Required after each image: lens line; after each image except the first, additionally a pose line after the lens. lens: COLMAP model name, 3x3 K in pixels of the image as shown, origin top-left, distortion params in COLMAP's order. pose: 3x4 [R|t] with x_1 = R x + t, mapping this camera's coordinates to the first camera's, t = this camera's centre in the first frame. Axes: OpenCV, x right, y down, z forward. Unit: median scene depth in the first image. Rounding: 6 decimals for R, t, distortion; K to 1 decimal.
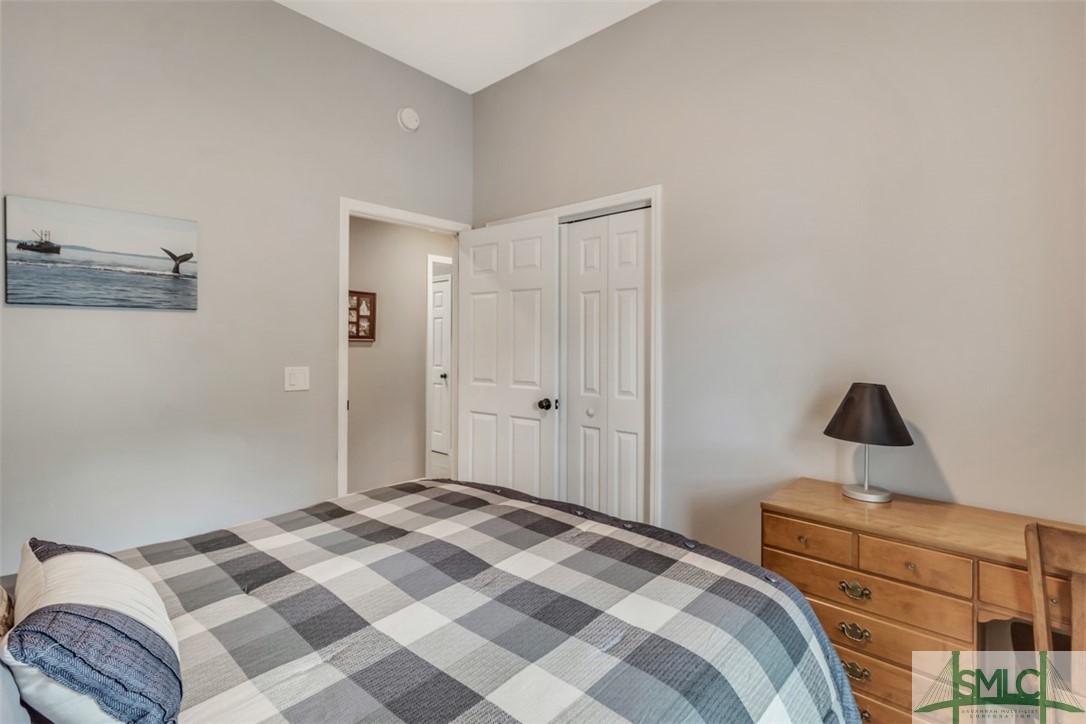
lens RADIAL K [[518.5, 0, 537.4], [0, 518.5, 343.1], [0, 0, 1]] dist [0.000336, 0.000382]
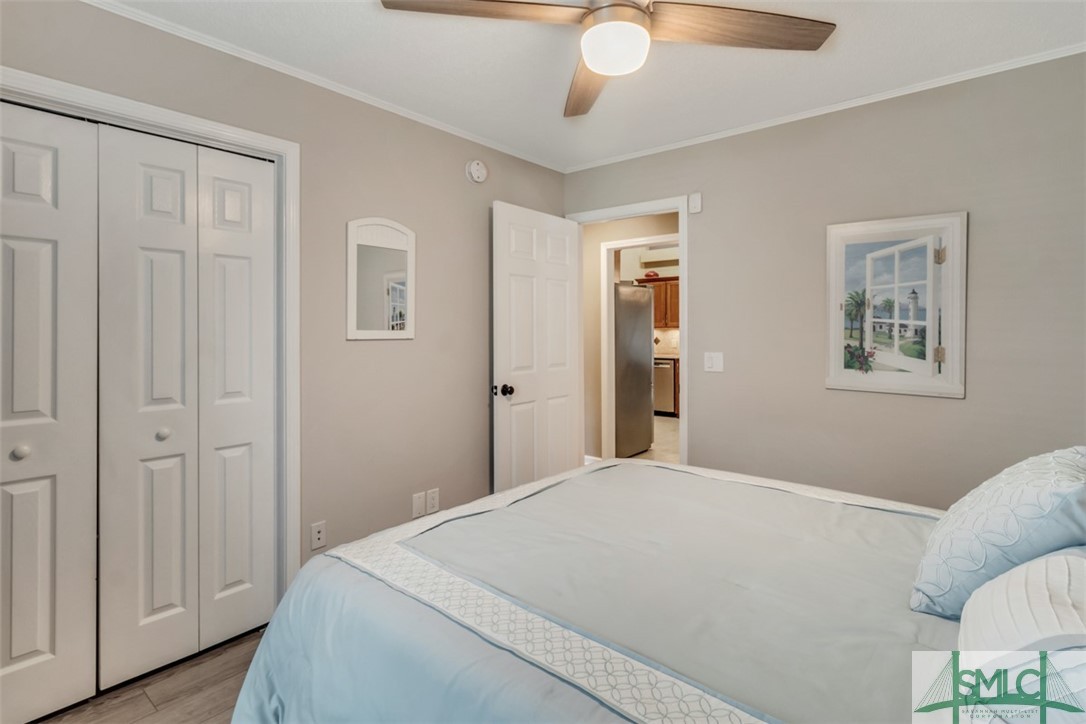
lens RADIAL K [[554.6, 0, 542.6], [0, 554.6, 334.8], [0, 0, 1]] dist [0.000901, 0.000121]
pose [[-0.017824, -0.024823, 0.999533, -0.603588], [0.004616, 0.999679, 0.024909, -0.008522], [-0.999830, 0.005058, -0.017704, 0.527970]]
